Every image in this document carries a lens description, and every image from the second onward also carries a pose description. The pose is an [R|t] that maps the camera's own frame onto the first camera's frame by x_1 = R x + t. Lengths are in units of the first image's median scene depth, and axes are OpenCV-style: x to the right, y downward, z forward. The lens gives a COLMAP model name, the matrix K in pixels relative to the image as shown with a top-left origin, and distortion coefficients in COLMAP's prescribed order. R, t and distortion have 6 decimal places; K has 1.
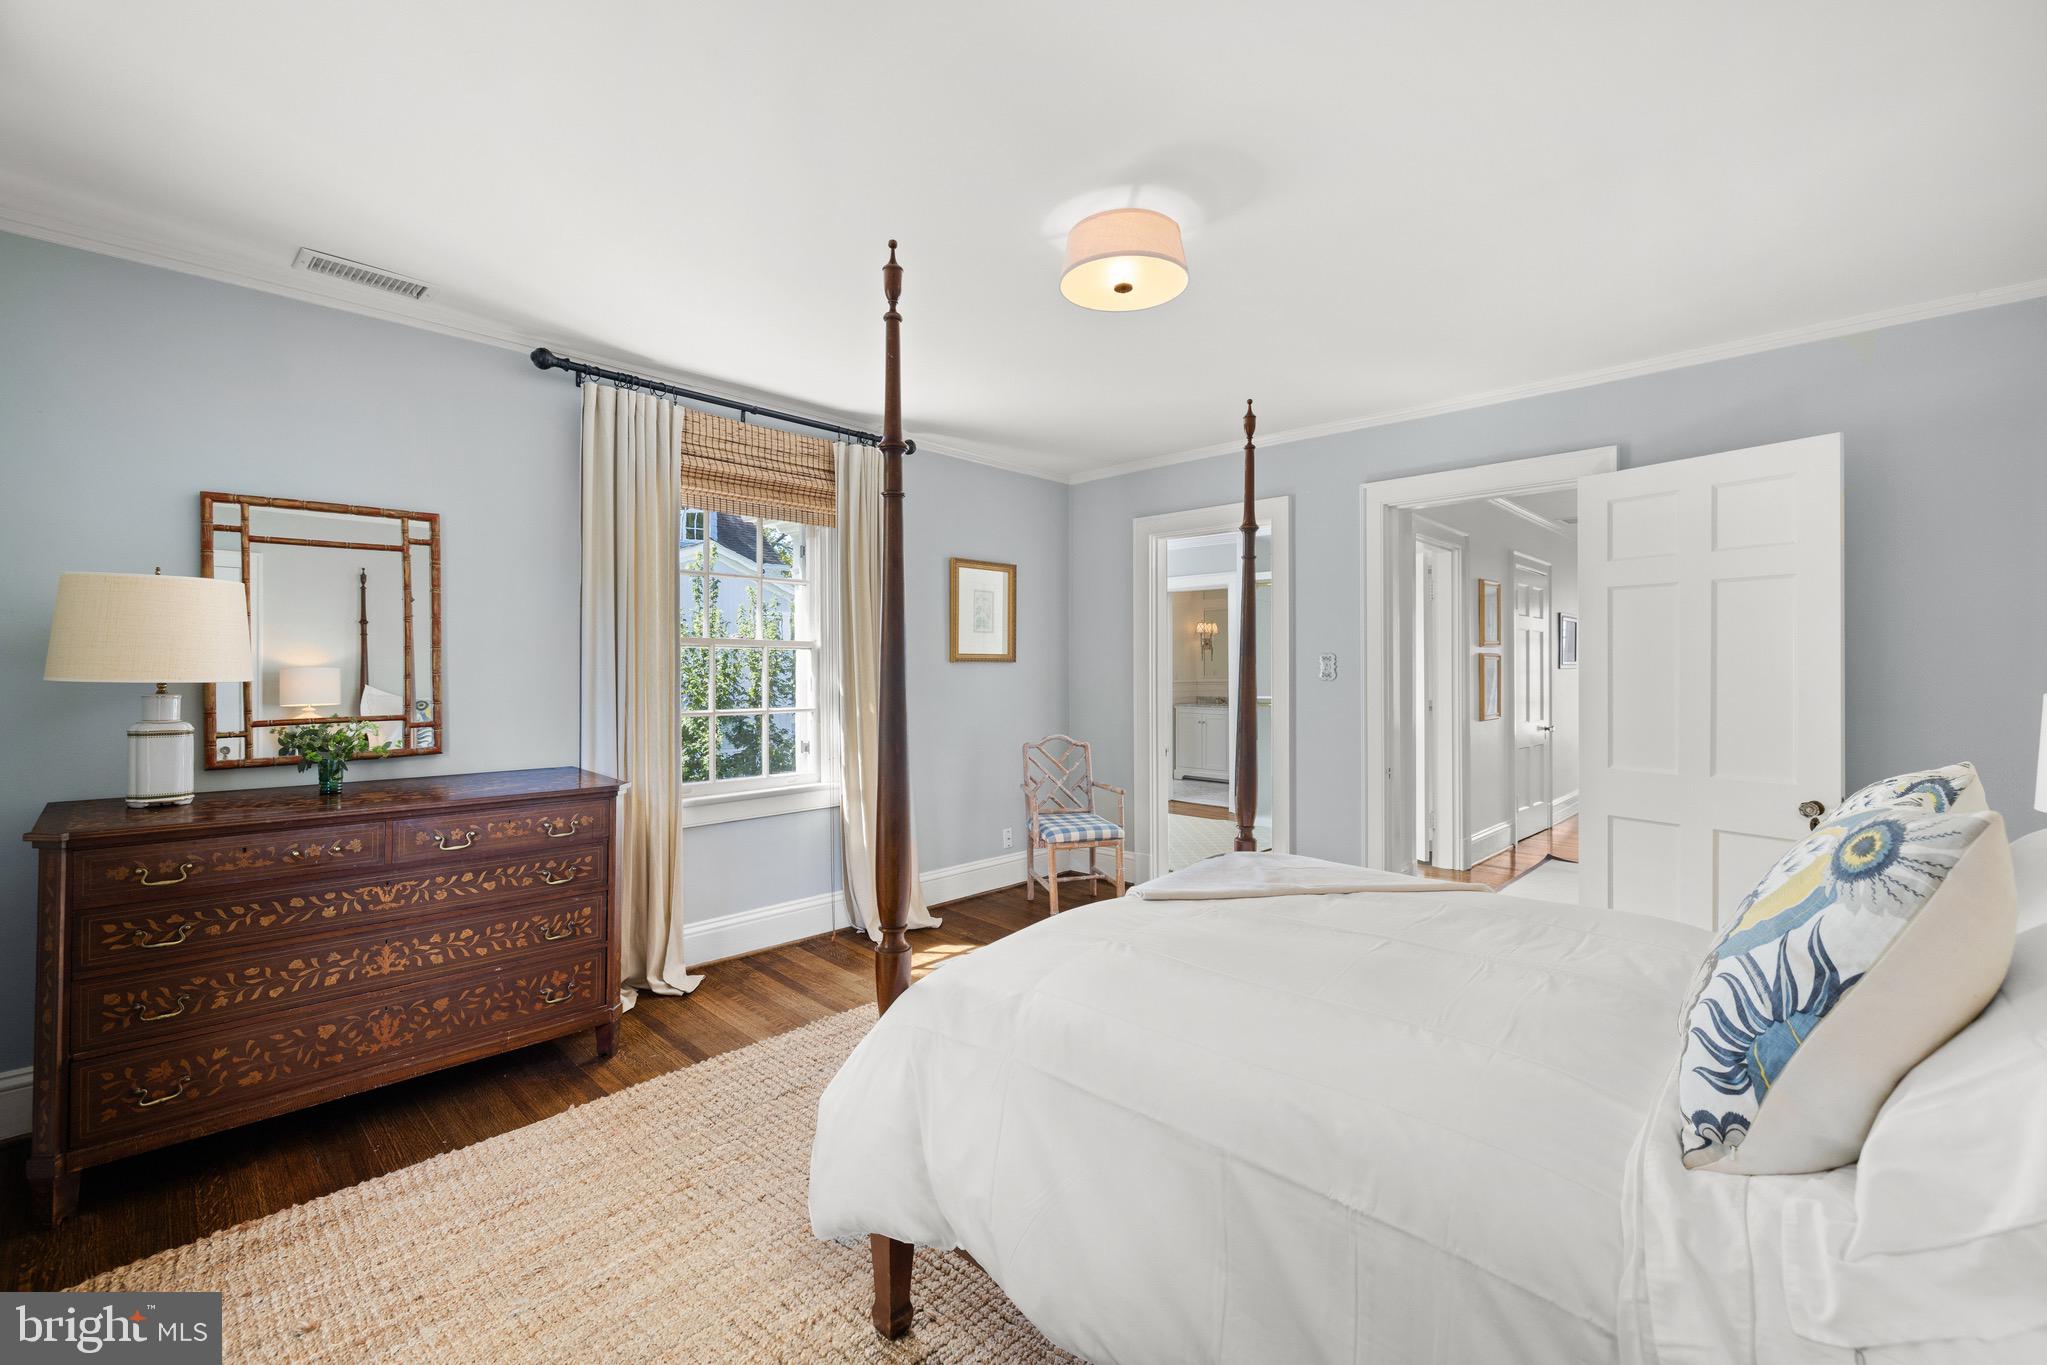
lens RADIAL K [[801.6, 0, 1030.3], [0, 801.6, 676.1], [0, 0, 1]] dist [0.000328, 0.000023]
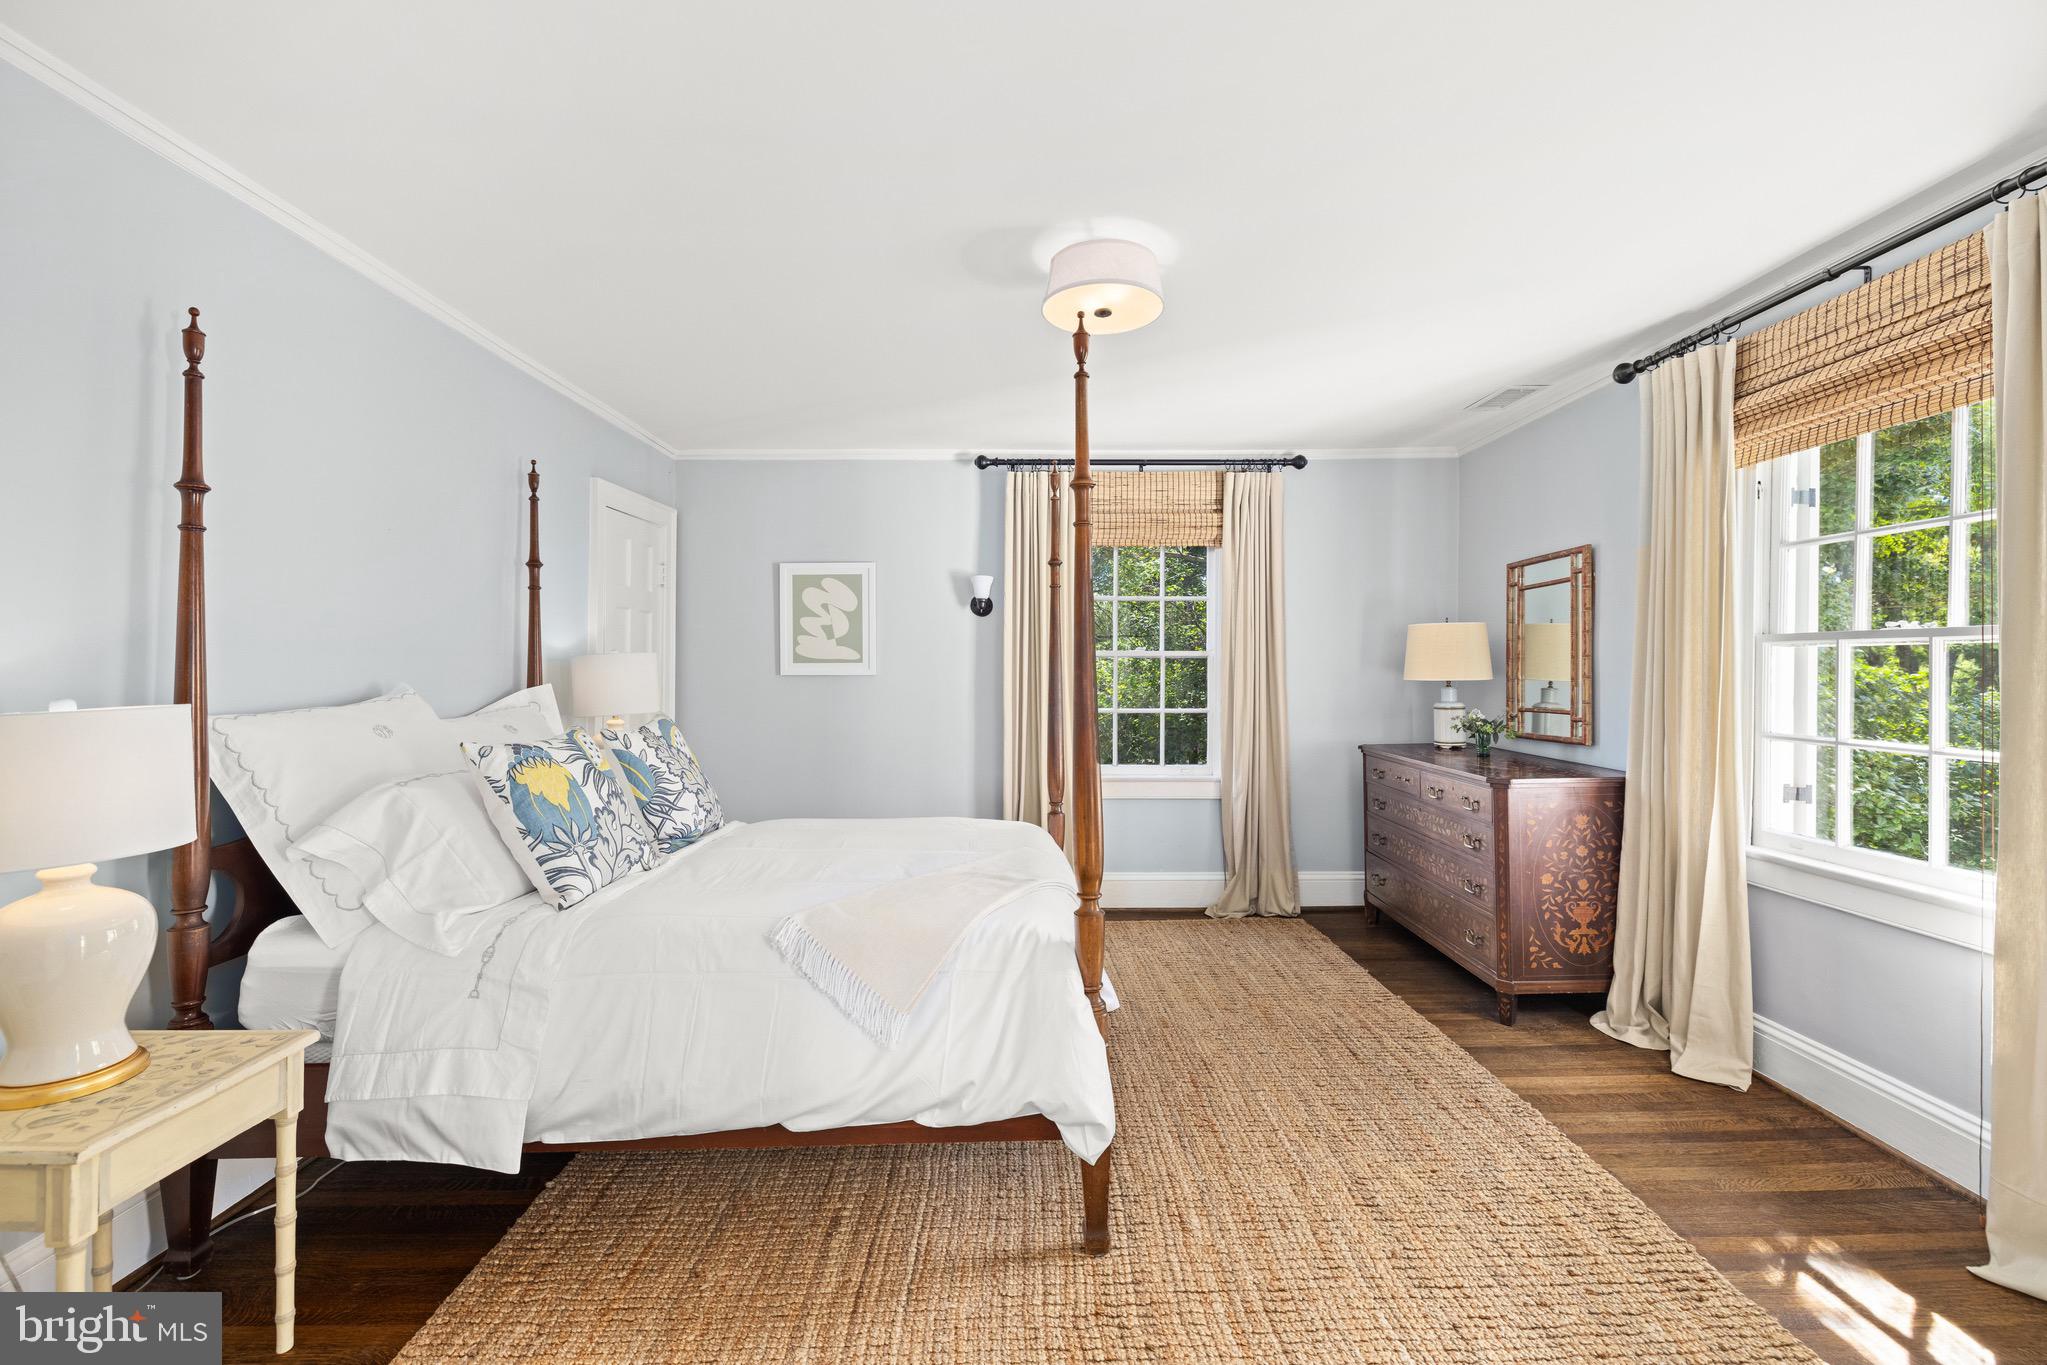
lens RADIAL K [[836.3, 0, 1027.8], [0, 836.3, 672.8], [0, 0, 1]] dist [0.002320, 0.000143]
pose [[-0.696748, 0.003768, -0.717306, 0.717929], [-0.006634, 0.999910, 0.011697, -0.020218], [0.717285, 0.012908, -0.696660, 1.240923]]
